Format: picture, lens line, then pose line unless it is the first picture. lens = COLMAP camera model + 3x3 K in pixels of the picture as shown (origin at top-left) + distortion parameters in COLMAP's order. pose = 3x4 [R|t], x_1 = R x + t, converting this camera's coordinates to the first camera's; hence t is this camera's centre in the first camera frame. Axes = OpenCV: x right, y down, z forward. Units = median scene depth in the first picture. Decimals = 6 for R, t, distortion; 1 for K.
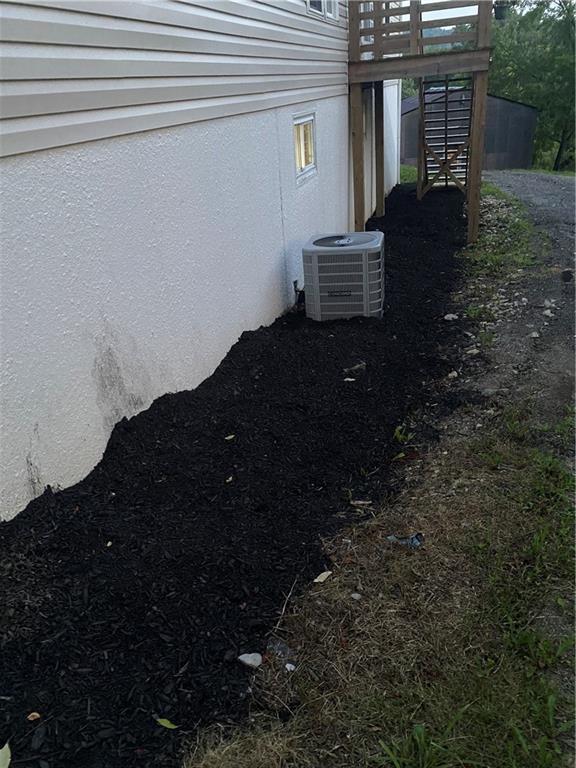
lens RADIAL K [[578.9, 0, 288.0], [0, 578.9, 384.0], [0, 0, 1]] dist [0.041452, -0.053263]
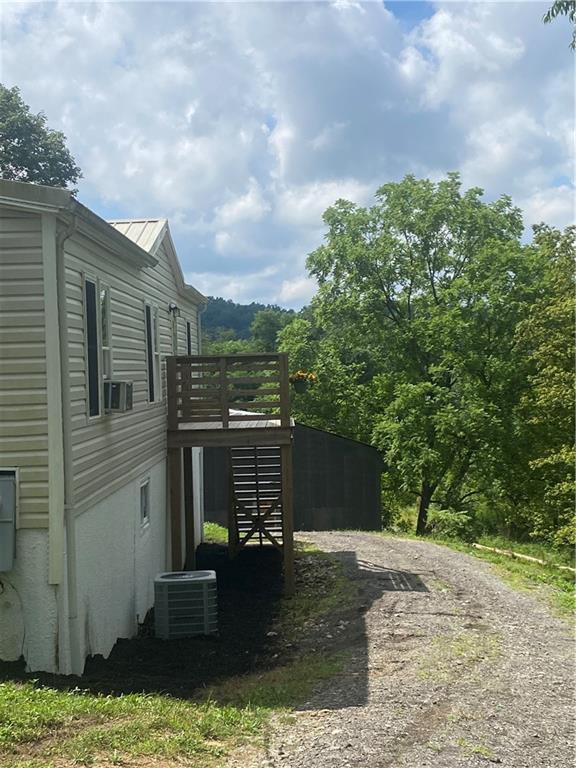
lens RADIAL K [[1221.5, 0, 288.0], [0, 1221.5, 384.0], [0, 0, 1]] dist [0.007703, 0.096283]
pose [[0.962272, 0.054311, 0.266615, -0.196503], [0.072433, 0.893387, -0.443412, 0.268090], [-0.262273, 0.445994, 0.855747, -0.705684]]
